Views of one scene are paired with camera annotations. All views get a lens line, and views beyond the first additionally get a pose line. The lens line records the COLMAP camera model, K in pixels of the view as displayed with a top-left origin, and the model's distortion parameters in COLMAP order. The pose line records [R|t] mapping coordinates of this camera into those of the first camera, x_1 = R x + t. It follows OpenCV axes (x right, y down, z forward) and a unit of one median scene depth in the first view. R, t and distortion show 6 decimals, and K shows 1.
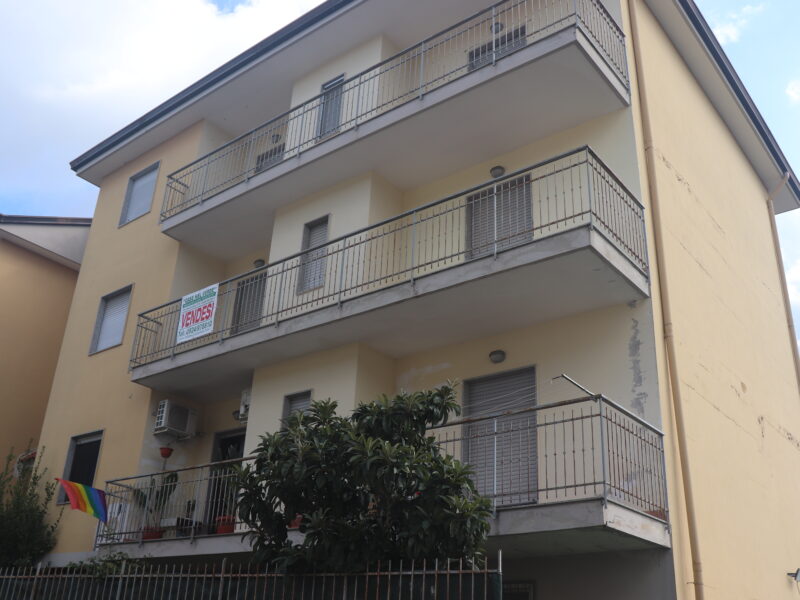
lens RADIAL K [[809.6, 0, 403.9], [0, 809.6, 297.2], [0, 0, 1]] dist [-0.064123, 0.000000]
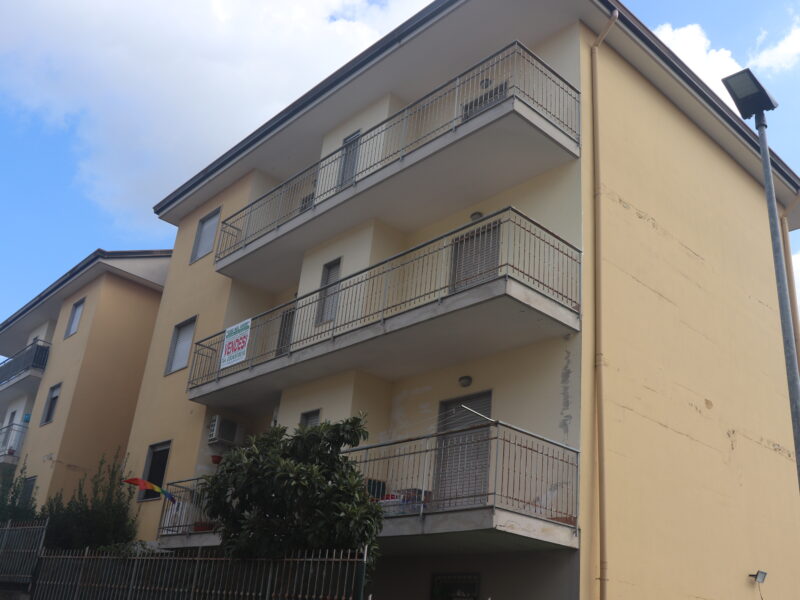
lens RADIAL K [[809.6, 0, 394.5], [0, 809.6, 304.1], [0, 0, 1]] dist [-0.064123, 0.000000]
pose [[0.984968, -0.025805, -0.170798, 0.195666], [0.027798, 0.999570, 0.009287, -0.046197], [0.170485, -0.013895, 0.985262, -0.147031]]
